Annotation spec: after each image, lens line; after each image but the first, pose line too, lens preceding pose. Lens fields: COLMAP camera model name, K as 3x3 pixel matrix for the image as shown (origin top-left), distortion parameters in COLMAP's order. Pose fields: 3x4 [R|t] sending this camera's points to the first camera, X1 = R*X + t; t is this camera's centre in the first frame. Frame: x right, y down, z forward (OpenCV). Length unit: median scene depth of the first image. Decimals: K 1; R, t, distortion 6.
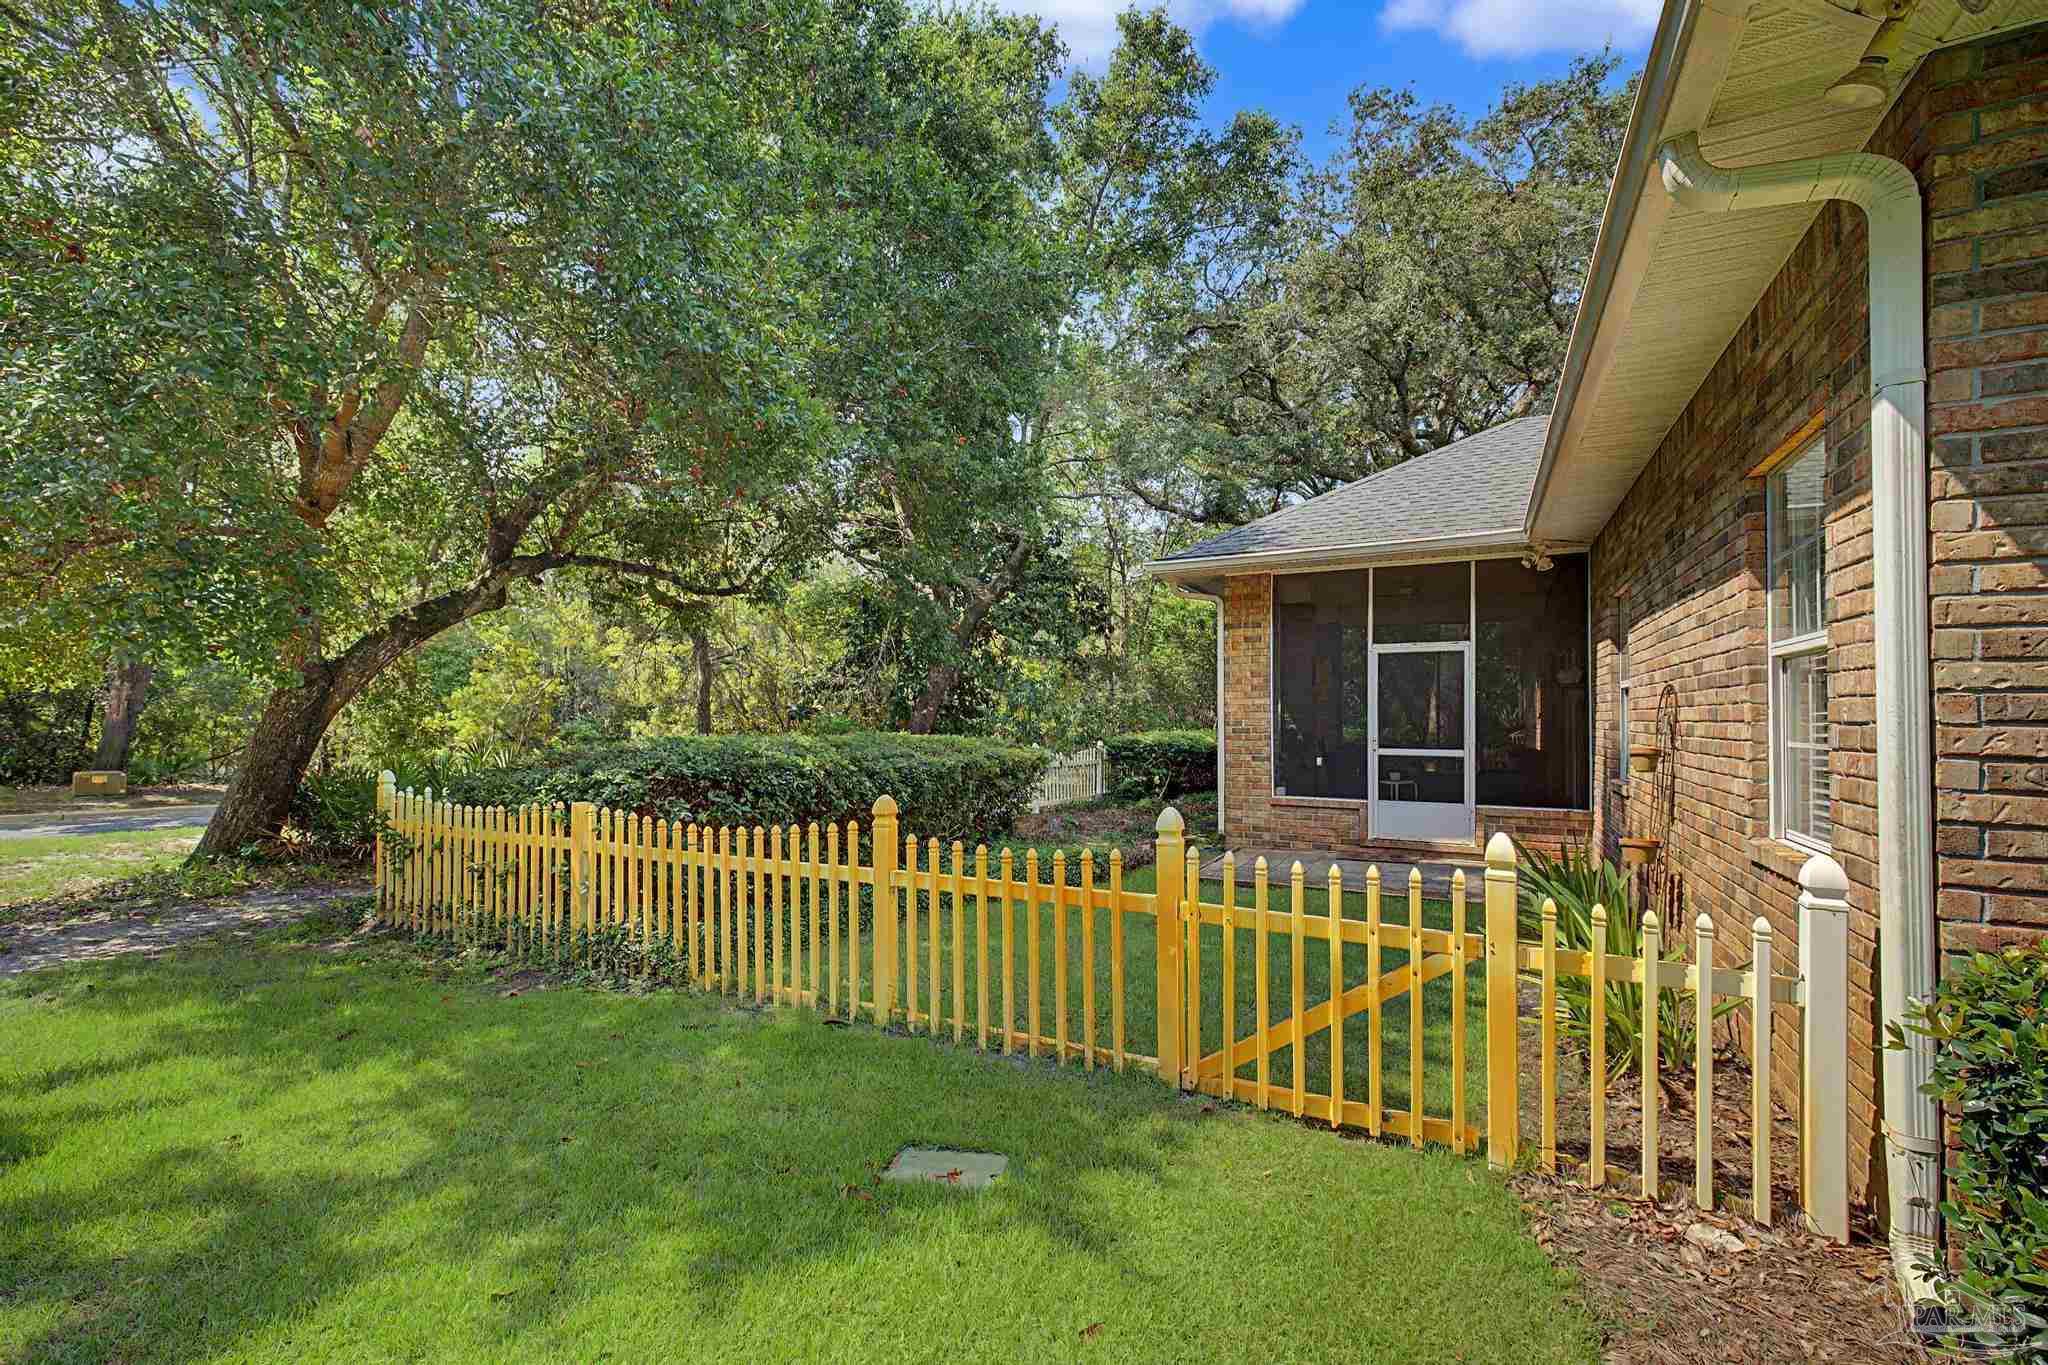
lens RADIAL K [[871.4, 0, 1024.8], [0, 871.4, 696.4], [0, 0, 1]] dist [0.005979, -0.001480]
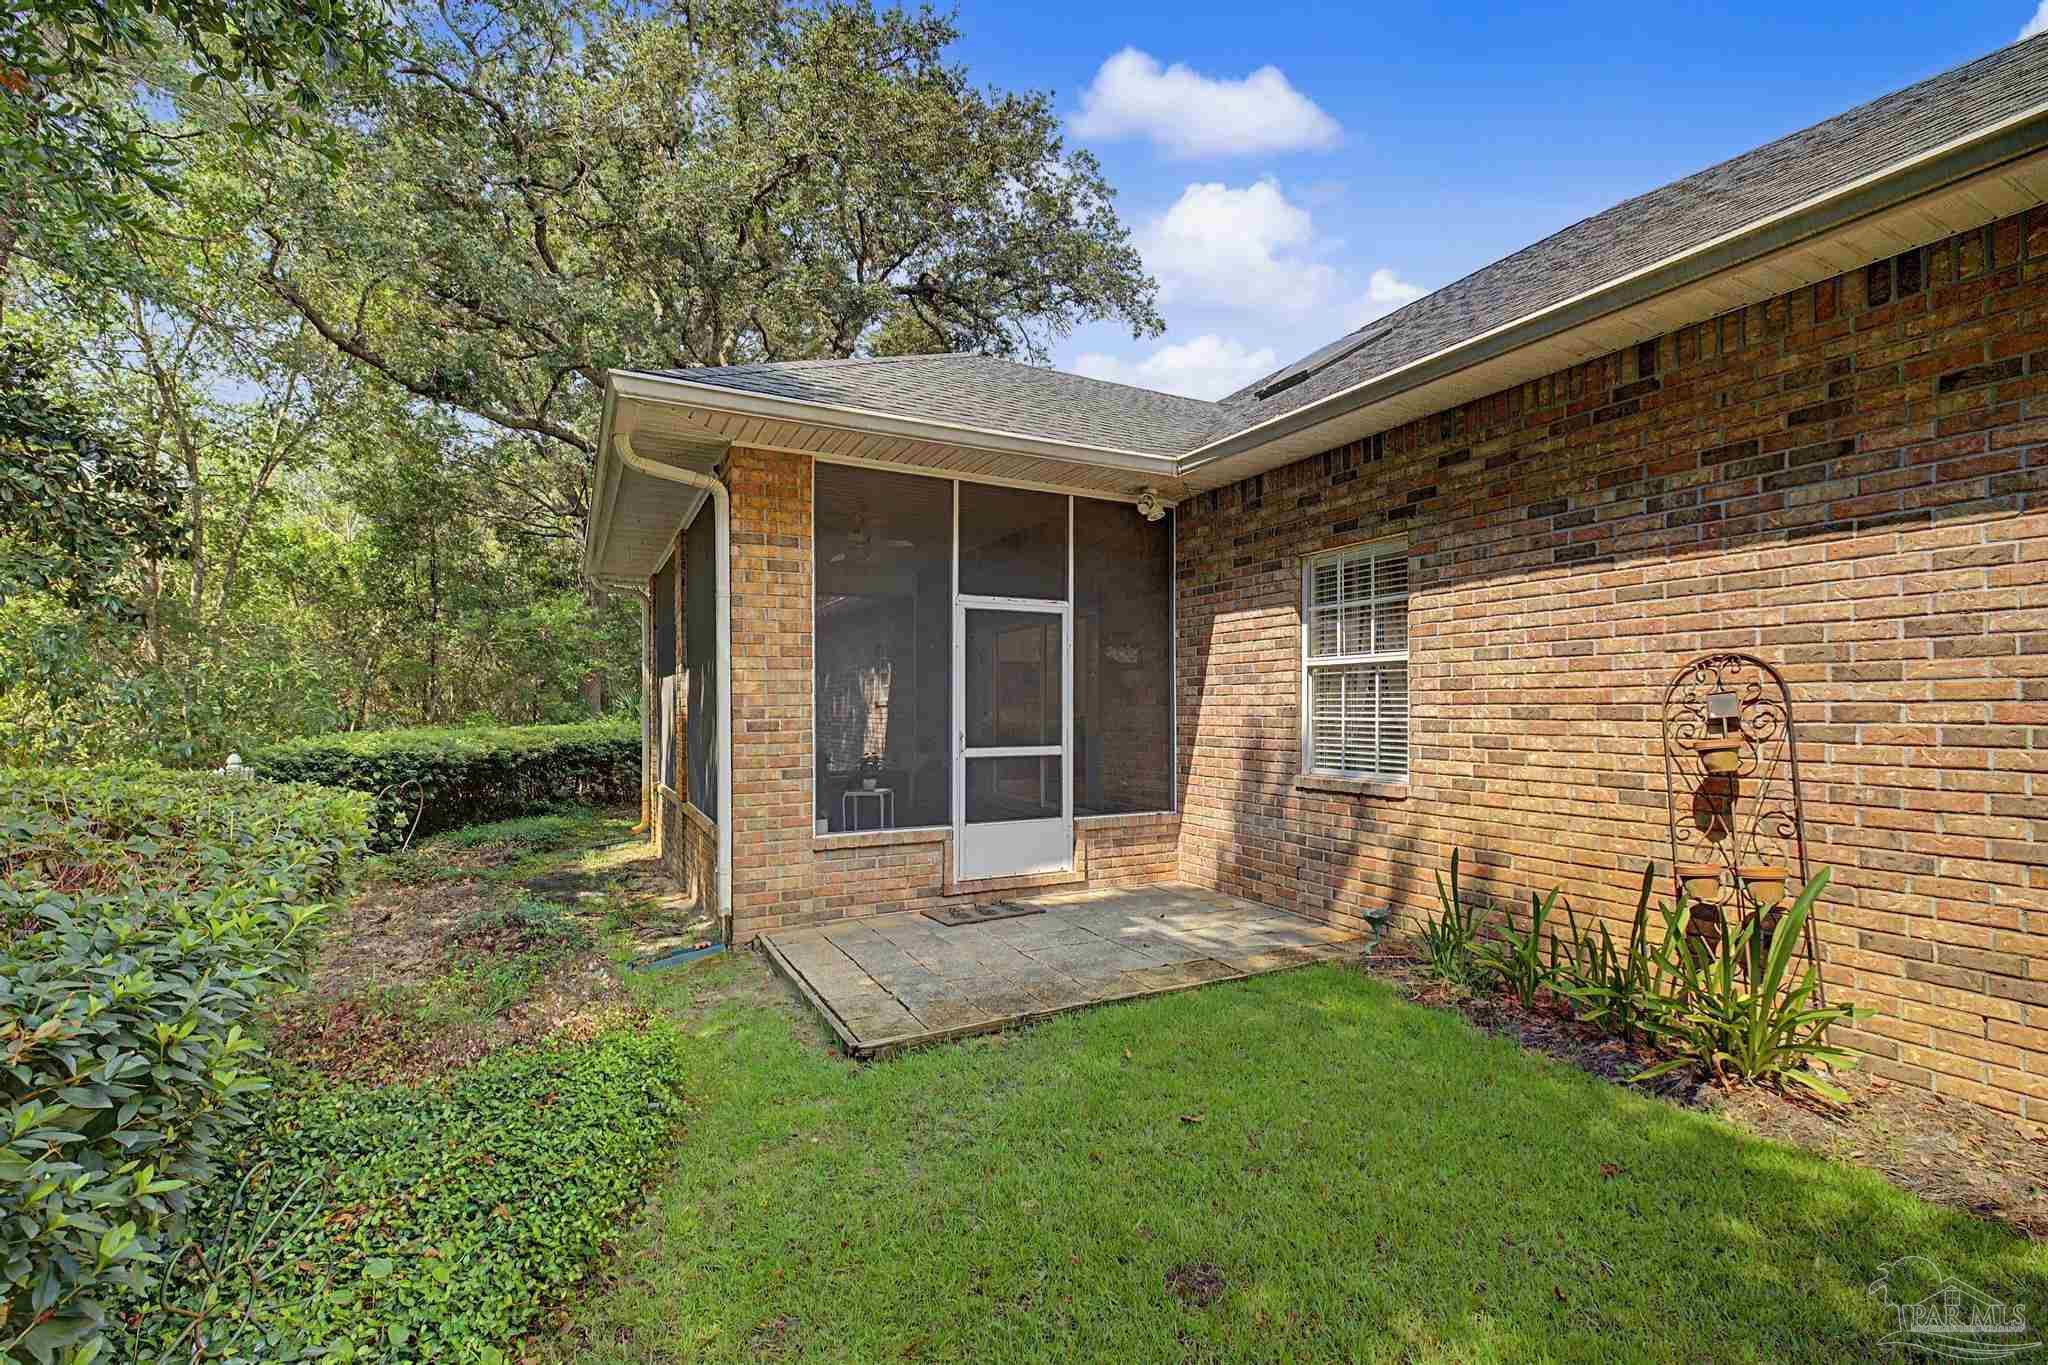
lens RADIAL K [[871.4, 0, 1030.4], [0, 871.4, 699.8], [0, 0, 1]] dist [0.005979, -0.001480]
pose [[0.573741, 0.001829, 0.819034, -0.119094], [-0.012583, 0.999899, 0.006581, 0.016817], [-0.818940, -0.014082, 0.573707, 0.560645]]
